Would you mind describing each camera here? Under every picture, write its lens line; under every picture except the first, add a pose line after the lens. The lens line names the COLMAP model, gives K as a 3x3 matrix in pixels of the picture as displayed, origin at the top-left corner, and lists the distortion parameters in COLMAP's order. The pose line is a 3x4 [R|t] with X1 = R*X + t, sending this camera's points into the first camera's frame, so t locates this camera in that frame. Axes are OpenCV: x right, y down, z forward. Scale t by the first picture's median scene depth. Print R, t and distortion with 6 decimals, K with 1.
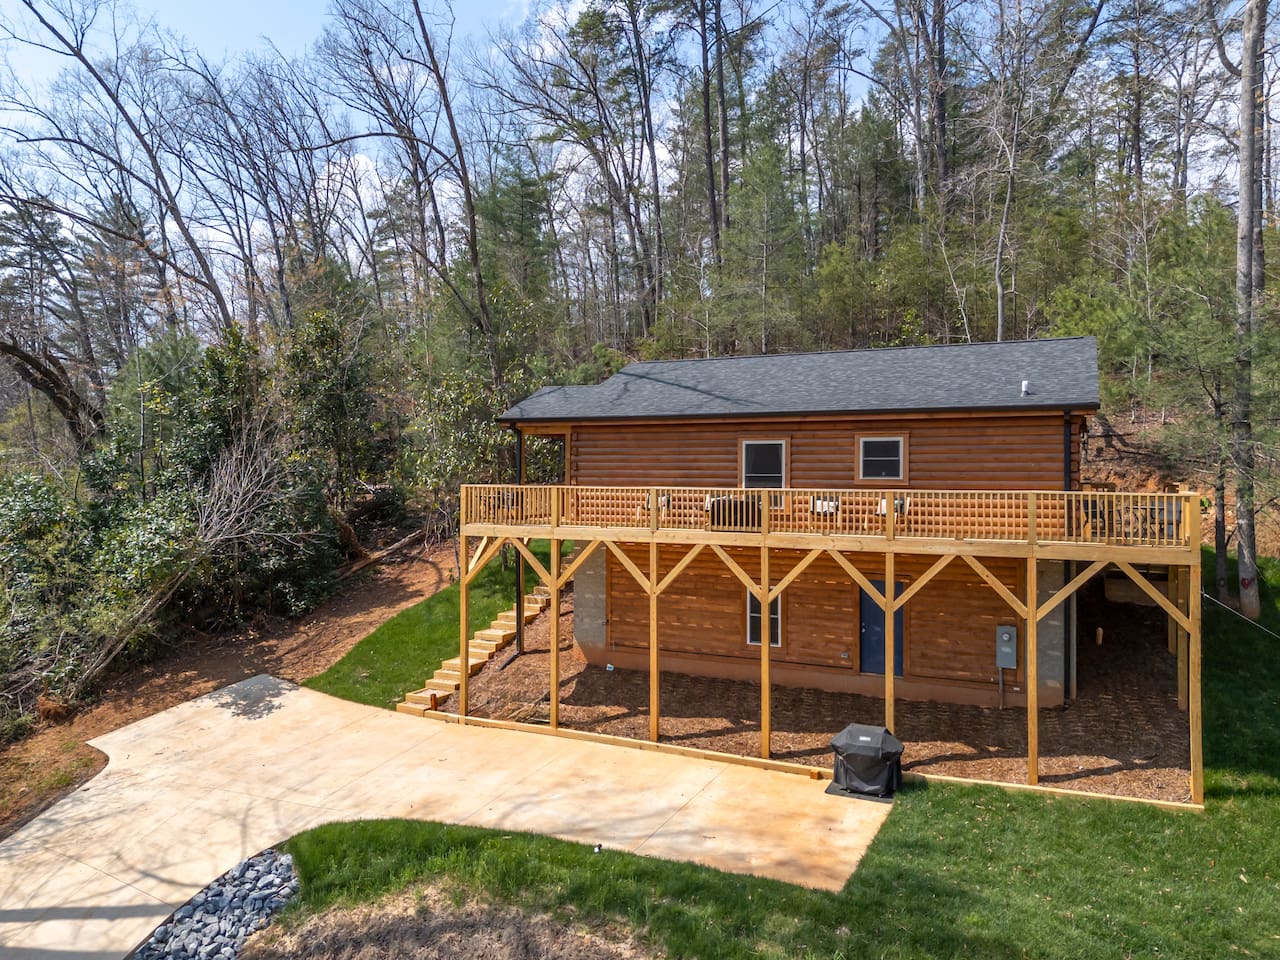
lens RADIAL K [[931.1, 0, 639.7], [0, 931.1, 476.0], [0, 0, 1]] dist [0.077098, -0.048789]
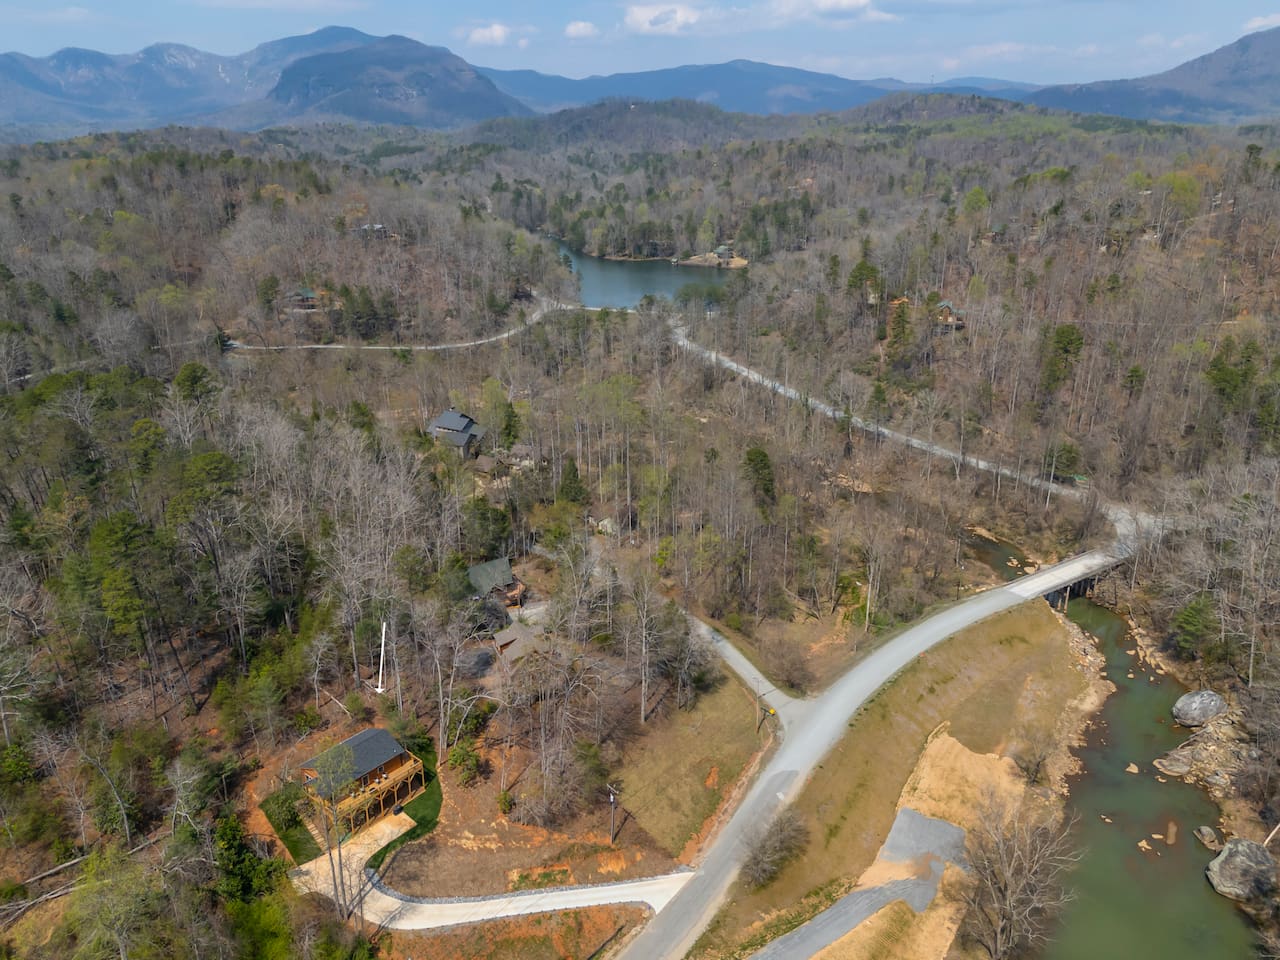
lens RADIAL K [[931.1, 0, 637.1], [0, 931.1, 482.0], [0, 0, 1]] dist [0.077098, -0.048789]
pose [[0.268499, -0.335374, 0.903013, -5.056195], [0.009275, 0.938292, 0.345719, -4.635256], [-0.963235, -0.084449, 0.255042, -2.529291]]
